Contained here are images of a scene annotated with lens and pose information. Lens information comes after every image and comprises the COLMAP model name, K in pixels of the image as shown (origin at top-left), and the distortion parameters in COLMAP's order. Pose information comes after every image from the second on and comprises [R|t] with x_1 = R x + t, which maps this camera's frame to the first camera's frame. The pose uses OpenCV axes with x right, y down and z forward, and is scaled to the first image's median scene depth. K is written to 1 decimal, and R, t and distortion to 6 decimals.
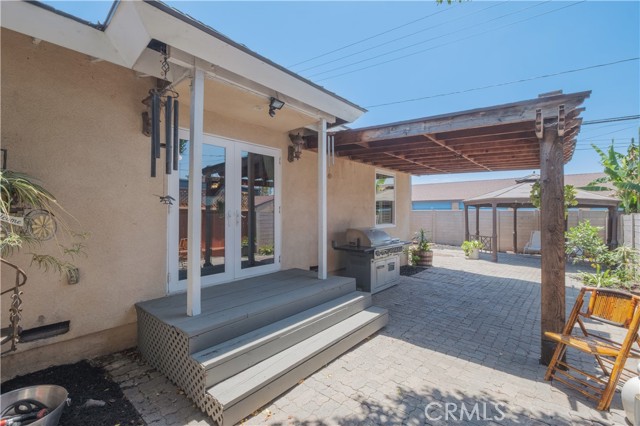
lens RADIAL K [[295.1, 0, 316.3], [0, 295.1, 210.3], [0, 0, 1]] dist [-0.003460, -0.002691]
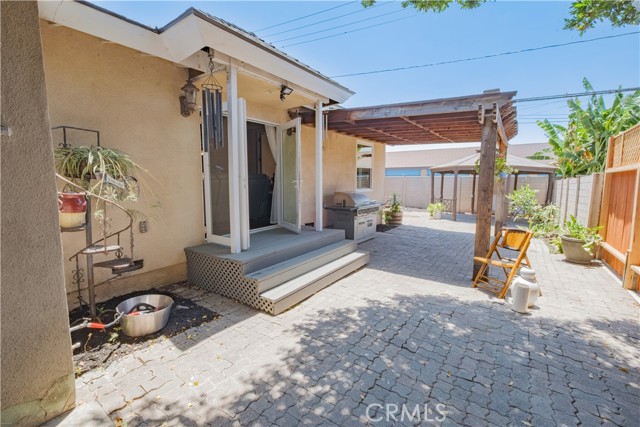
lens RADIAL K [[284.9, 0, 321.4], [0, 284.9, 214.0], [0, 0, 1]] dist [-0.001146, 0.000551]
pose [[0.995160, -0.014816, 0.097149, -0.110597], [0.002142, 0.991605, 0.129287, 0.000727], [-0.098249, -0.128453, 0.986837, -0.260377]]
